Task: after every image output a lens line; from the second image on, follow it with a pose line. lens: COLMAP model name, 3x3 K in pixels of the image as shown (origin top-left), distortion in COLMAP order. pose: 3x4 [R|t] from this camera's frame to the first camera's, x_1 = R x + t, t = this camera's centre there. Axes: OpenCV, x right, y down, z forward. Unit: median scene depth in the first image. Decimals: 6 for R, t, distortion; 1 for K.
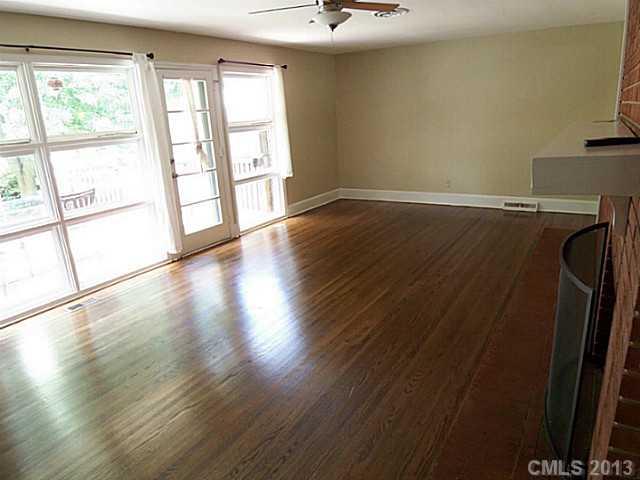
lens RADIAL K [[441.9, 0, 322.0], [0, 441.9, 240.4], [0, 0, 1]] dist [-0.037779, -0.016612]
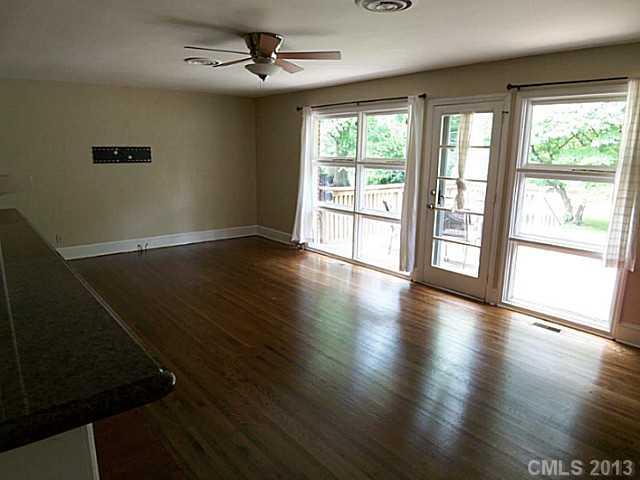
lens RADIAL K [[441.9, 0, 321.9], [0, 441.9, 241.3], [0, 0, 1]] dist [-0.037779, -0.016612]
pose [[-0.331361, 0.241773, -0.912001, 0.649403], [-0.256147, 0.907255, 0.333582, -0.318204], [0.908069, 0.344142, -0.238700, 0.934184]]
